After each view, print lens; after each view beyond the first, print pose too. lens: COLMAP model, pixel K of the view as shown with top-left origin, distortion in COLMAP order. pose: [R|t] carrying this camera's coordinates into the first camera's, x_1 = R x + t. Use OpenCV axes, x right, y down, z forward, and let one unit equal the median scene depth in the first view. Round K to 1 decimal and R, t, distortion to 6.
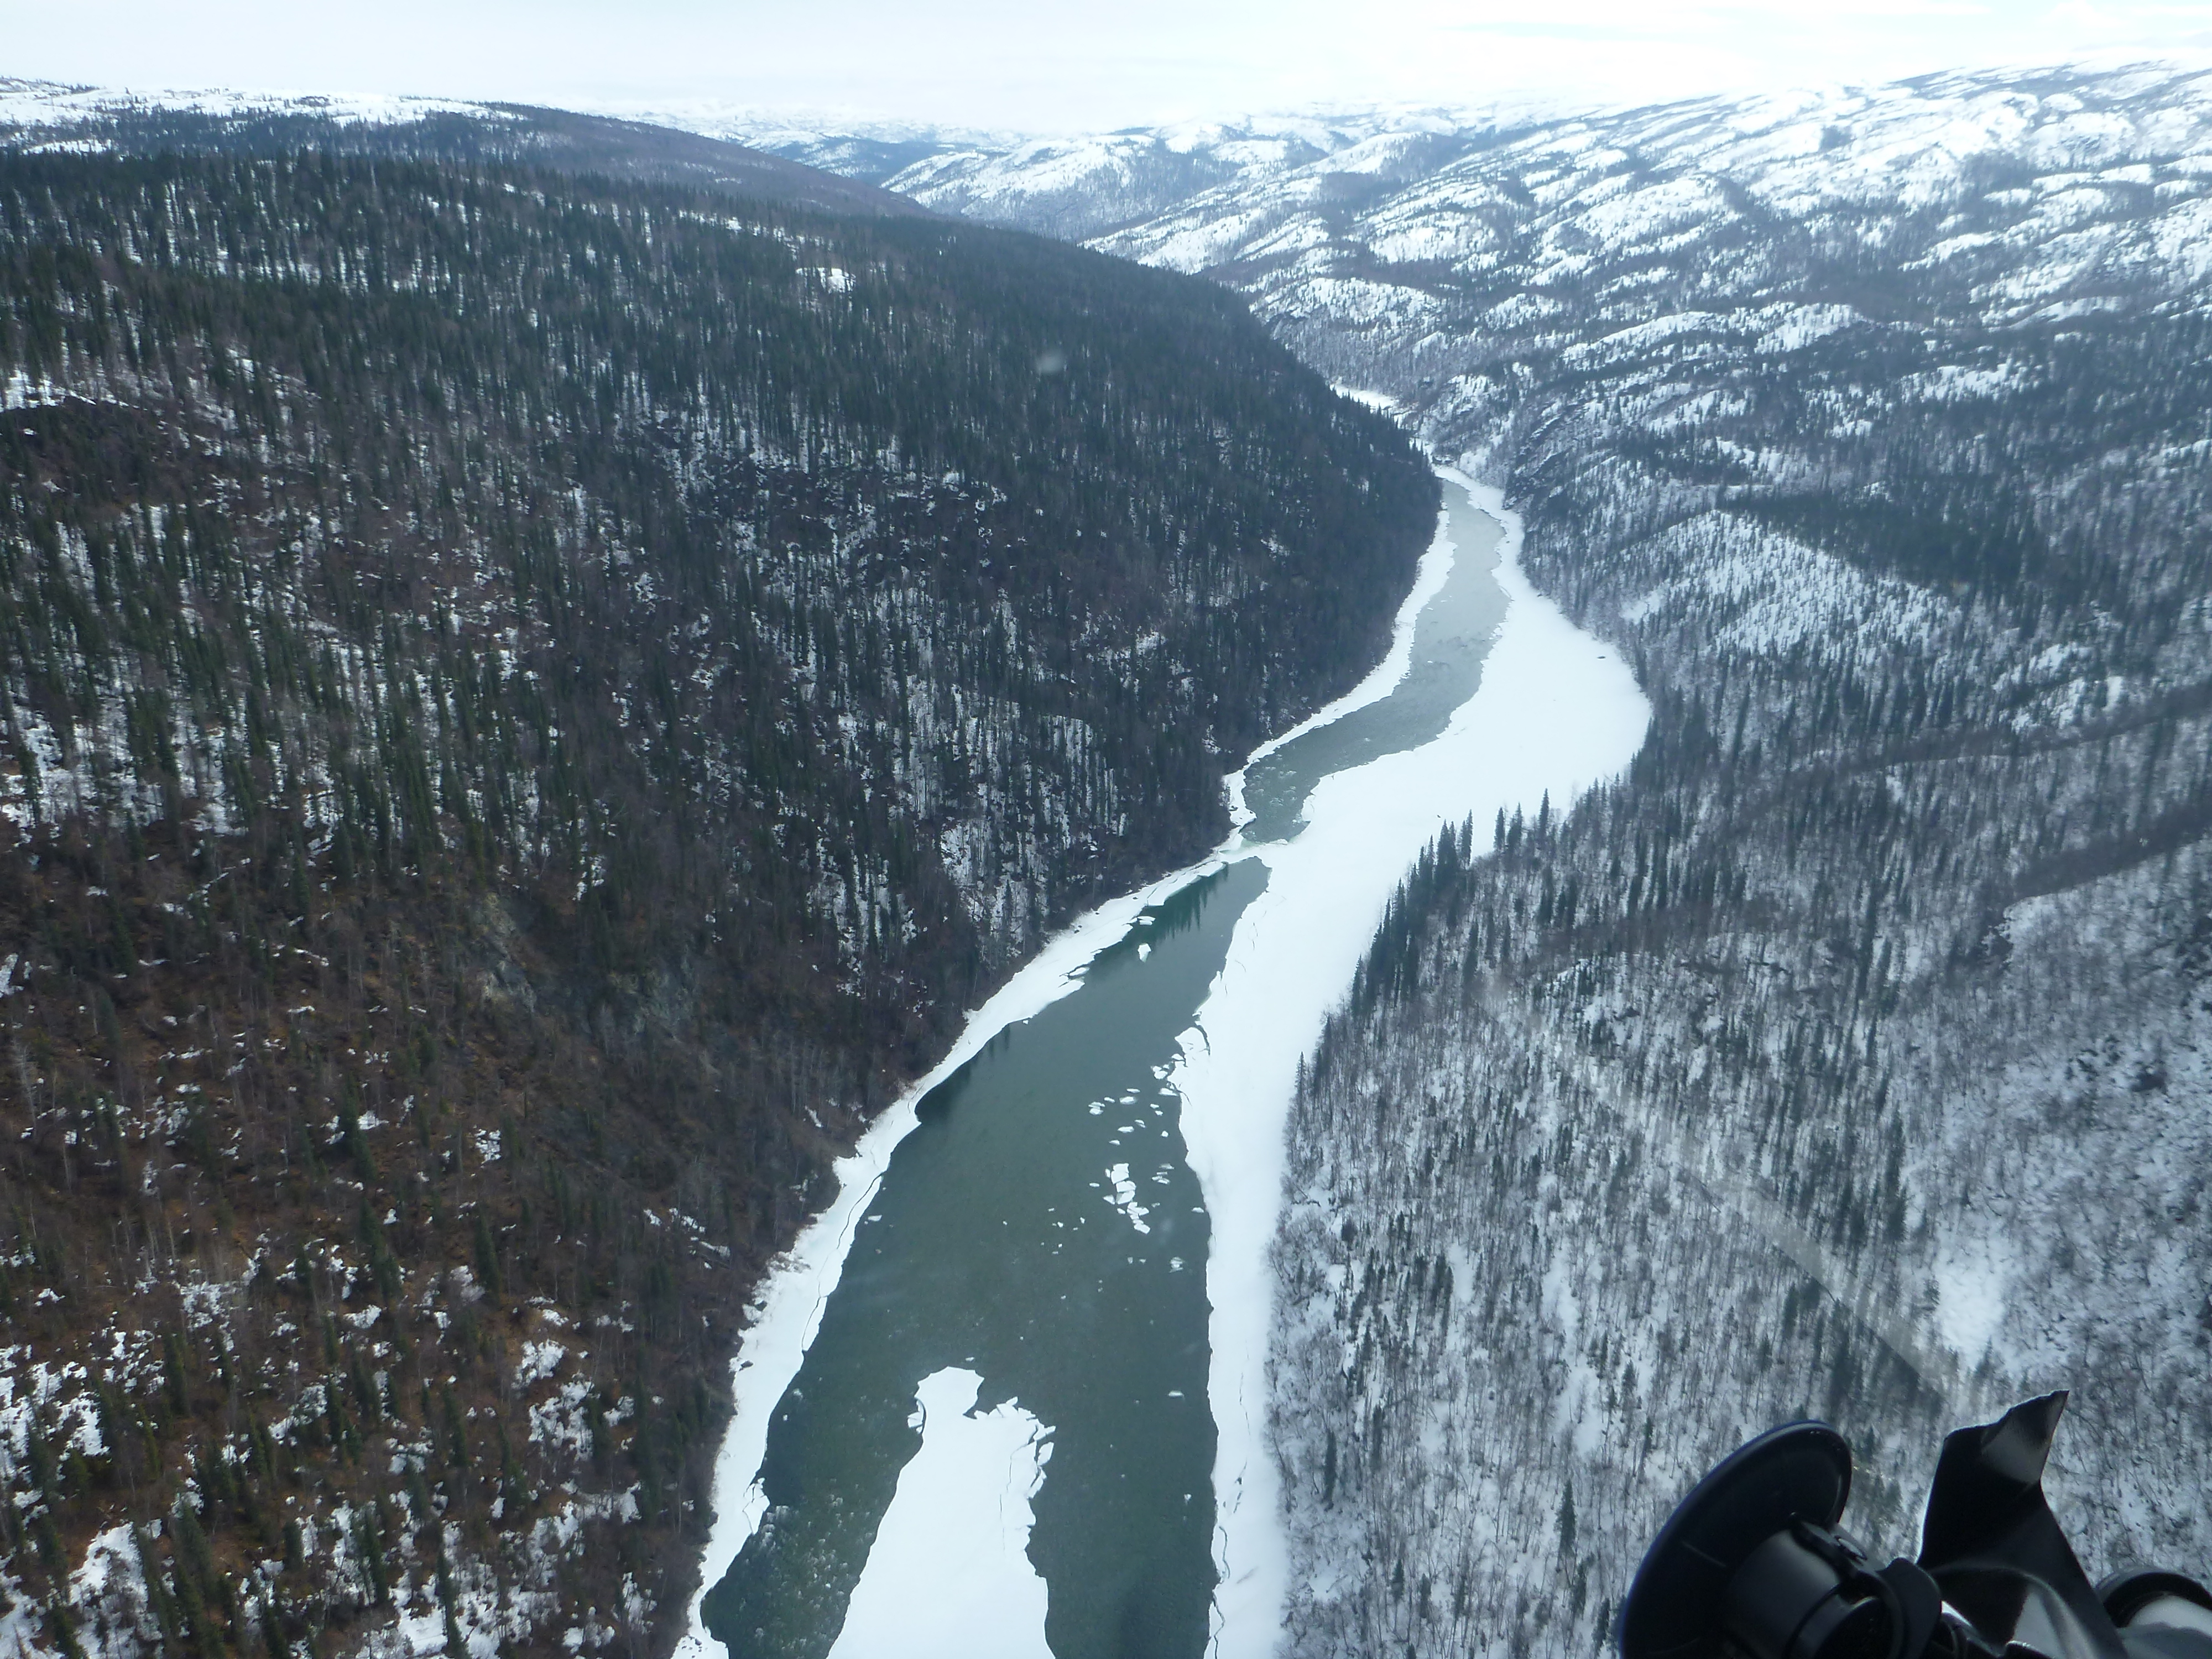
lens RADIAL K [[1823.0, 0, 1106.0], [0, 1823.0, 829.5], [0, 0, 1]] dist [-0.034572, 0.002023]
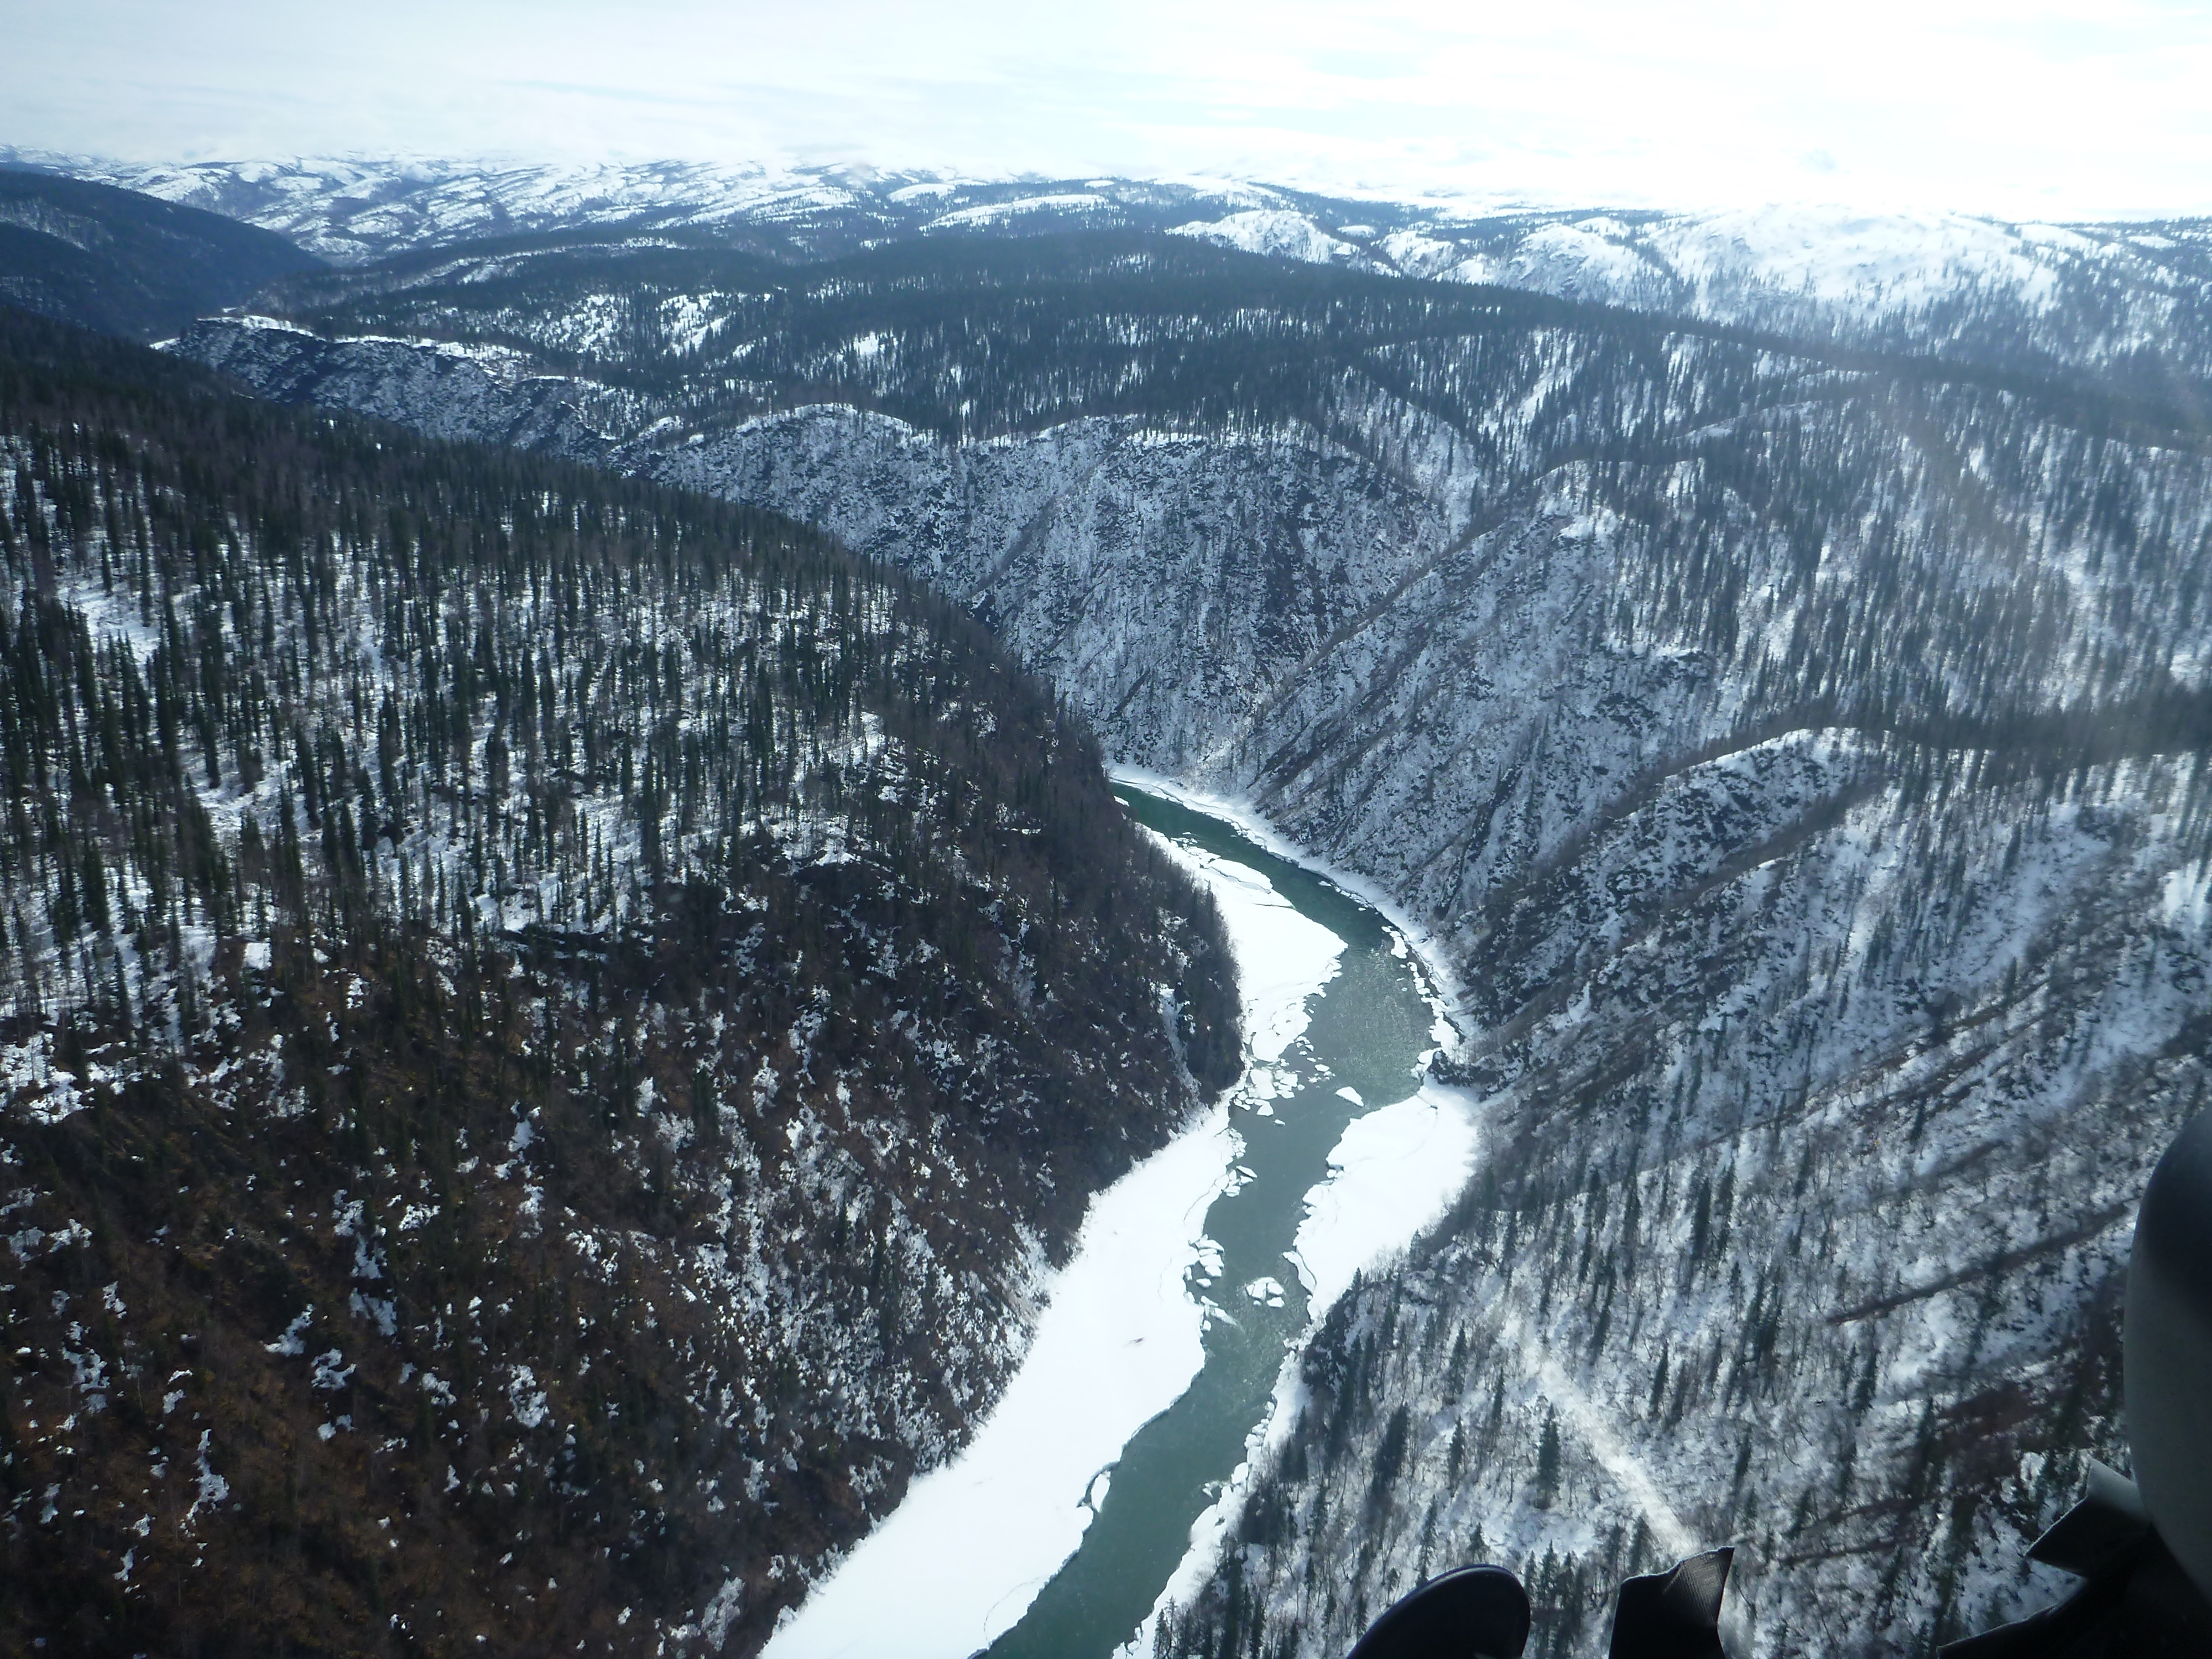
lens RADIAL K [[1823.0, 0, 1106.0], [0, 1823.0, 829.5], [0, 0, 1]] dist [-0.034572, 0.002023]
pose [[0.893600, -0.093827, 0.438949, -0.046277], [0.103909, 0.994586, 0.001062, 0.353446], [-0.436672, 0.044661, 0.898511, -0.951570]]
